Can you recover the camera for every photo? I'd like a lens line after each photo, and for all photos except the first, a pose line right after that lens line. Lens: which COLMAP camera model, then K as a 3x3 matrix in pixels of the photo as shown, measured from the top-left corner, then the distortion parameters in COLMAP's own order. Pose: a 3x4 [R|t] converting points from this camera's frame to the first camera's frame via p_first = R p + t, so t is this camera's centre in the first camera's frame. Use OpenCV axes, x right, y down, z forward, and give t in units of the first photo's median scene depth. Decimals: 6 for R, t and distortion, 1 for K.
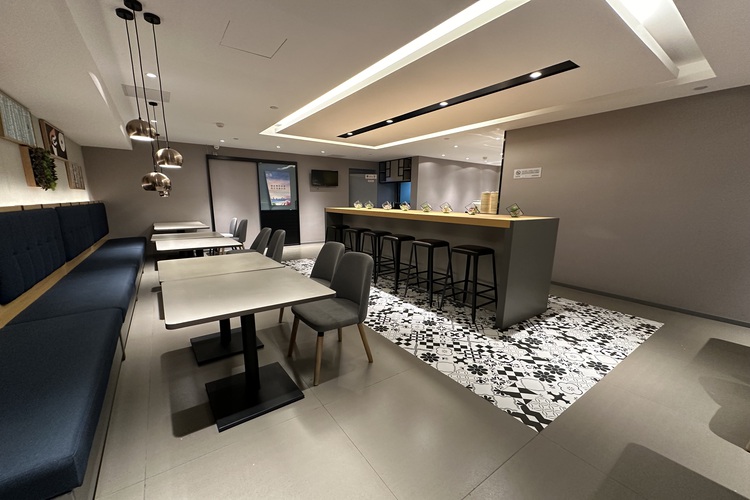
lens RADIAL K [[297.2, 0, 373.5], [0, 297.2, 258.1], [0, 0, 1]] dist [-0.002154, -0.000158]
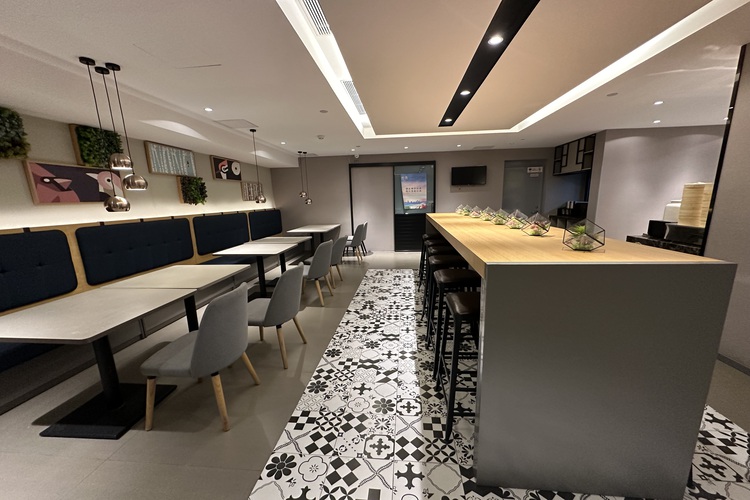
lens RADIAL K [[297.2, 0, 373.5], [0, 297.2, 258.1], [0, 0, 1]] dist [-0.002154, -0.000158]
pose [[0.754670, 0.099740, -0.648480, 0.422274], [-0.094702, 0.994587, 0.042763, -0.092929], [0.649234, 0.029141, 0.760030, 0.376188]]
